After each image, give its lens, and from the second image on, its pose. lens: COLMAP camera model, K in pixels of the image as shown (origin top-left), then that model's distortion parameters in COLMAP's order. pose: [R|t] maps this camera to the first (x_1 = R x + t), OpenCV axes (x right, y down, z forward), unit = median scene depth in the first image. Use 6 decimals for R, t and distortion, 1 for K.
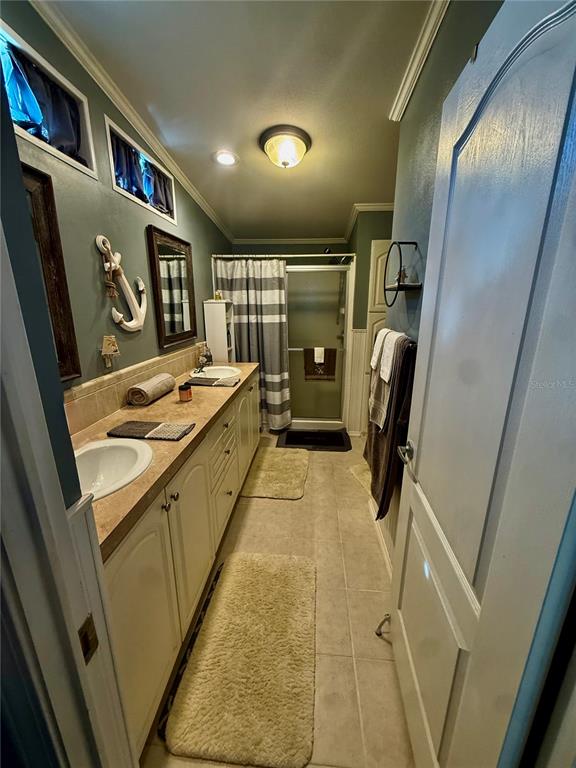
lens RADIAL K [[306.3, 0, 288.7], [0, 306.3, 386.4], [0, 0, 1]] dist [-0.004047, 0.001061]
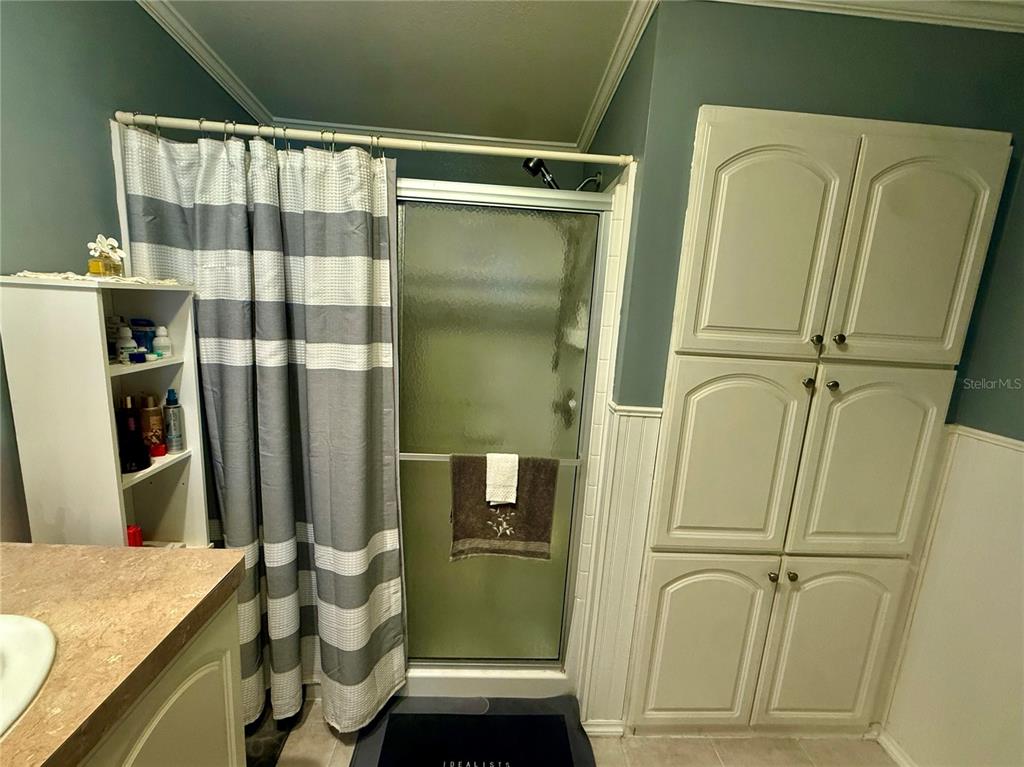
lens RADIAL K [[408.4, 0, 509.9], [0, 408.4, 377.7], [0, 0, 1]] dist [-0.004047, 0.001061]
pose [[0.991964, 0.038357, 0.120570, 0.056132], [-0.028282, 0.996048, -0.084188, -0.171912], [-0.123322, 0.080102, 0.989129, 0.602454]]
